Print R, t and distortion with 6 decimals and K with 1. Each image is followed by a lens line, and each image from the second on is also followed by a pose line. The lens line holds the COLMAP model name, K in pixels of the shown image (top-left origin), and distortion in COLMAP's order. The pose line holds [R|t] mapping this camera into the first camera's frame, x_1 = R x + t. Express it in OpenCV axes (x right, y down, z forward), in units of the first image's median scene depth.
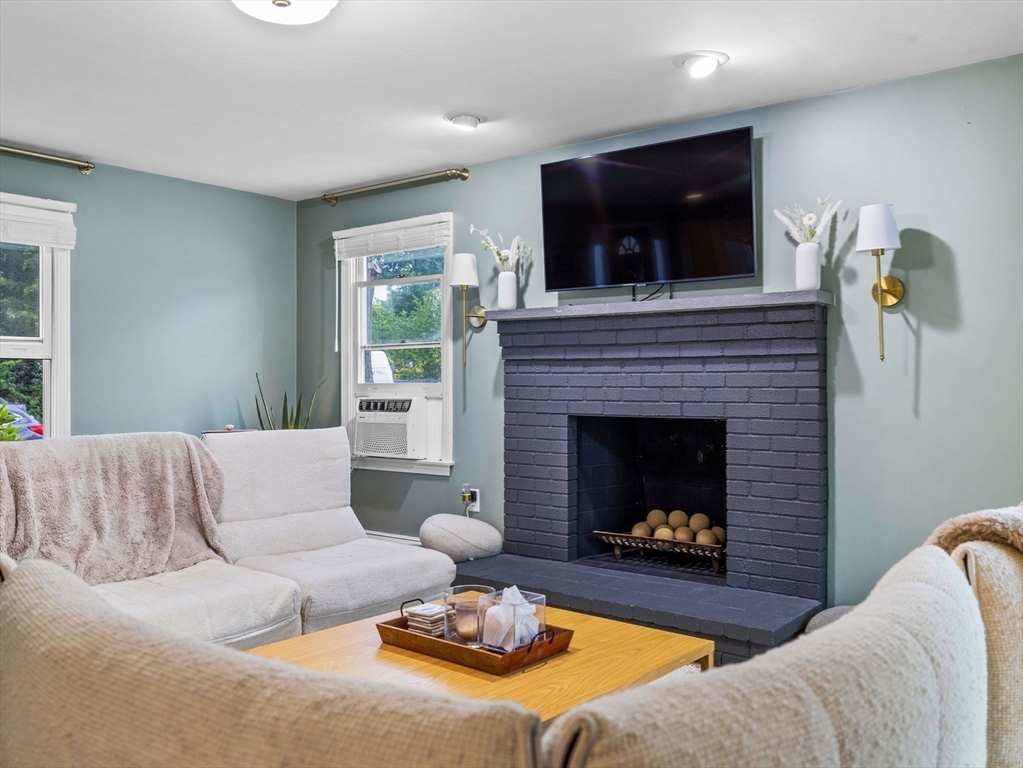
lens RADIAL K [[883.3, 0, 511.3], [0, 883.3, 381.0], [0, 0, 1]] dist [0.018576, 0.002569]
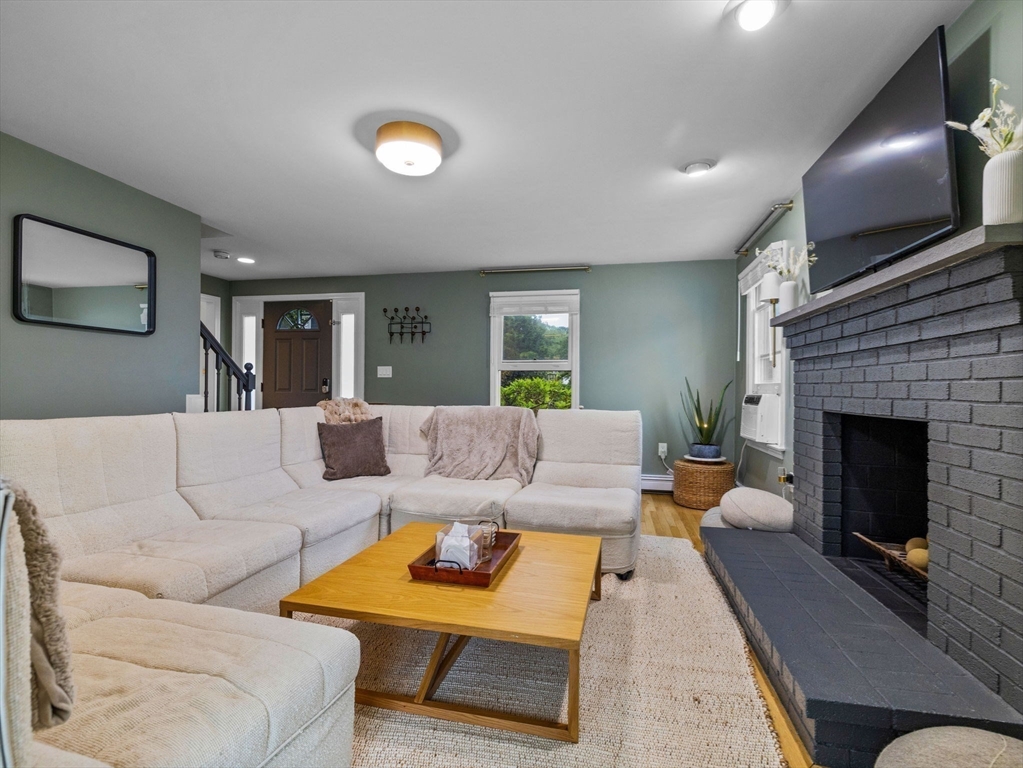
lens RADIAL K [[482.3, 0, 508.9], [0, 482.3, 388.2], [0, 0, 1]] dist [0.003184, 0.000110]
pose [[0.443216, 0.005351, -0.896399, 0.400849], [-0.007031, 0.999972, 0.002493, 0.013597], [0.896387, 0.005198, 0.443241, 0.429068]]
